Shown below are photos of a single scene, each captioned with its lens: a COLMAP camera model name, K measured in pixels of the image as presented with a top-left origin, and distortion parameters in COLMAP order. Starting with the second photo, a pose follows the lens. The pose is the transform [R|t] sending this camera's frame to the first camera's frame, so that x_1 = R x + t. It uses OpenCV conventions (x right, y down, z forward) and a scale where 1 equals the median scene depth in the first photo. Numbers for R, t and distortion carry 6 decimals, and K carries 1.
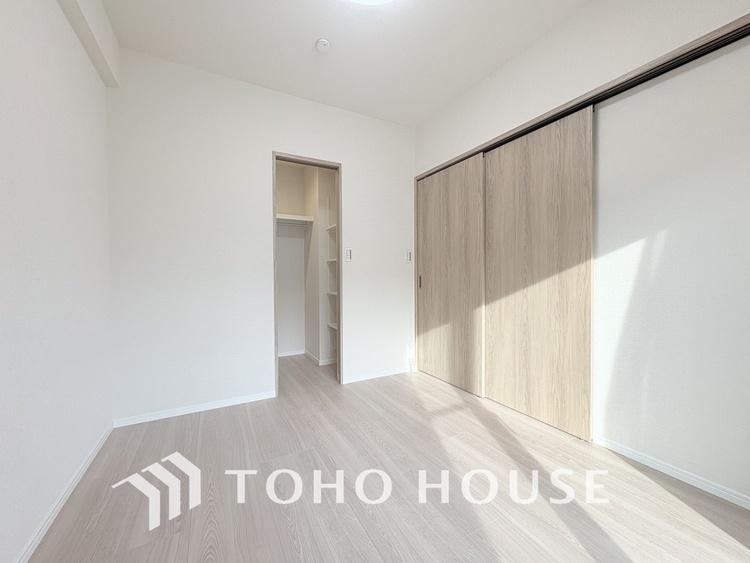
lens RADIAL K [[299.8, 0, 372.0], [0, 299.8, 280.1], [0, 0, 1]] dist [-0.000522, -0.000541]
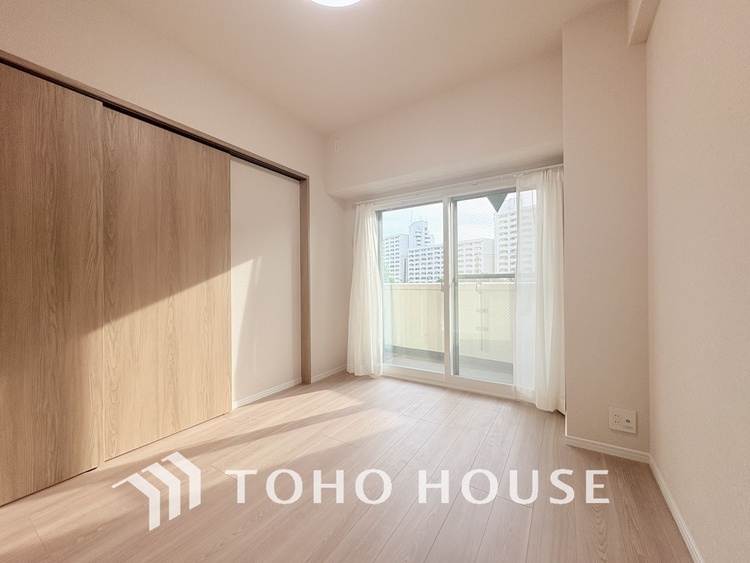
lens RADIAL K [[299.8, 0, 373.4], [0, 299.8, 282.2], [0, 0, 1]] dist [-0.000522, -0.000541]
pose [[-0.490737, 0.013849, 0.871198, -0.601659], [0.028118, 0.999605, -0.000051, 0.001625], [-0.870854, 0.024471, -0.490932, 0.920220]]
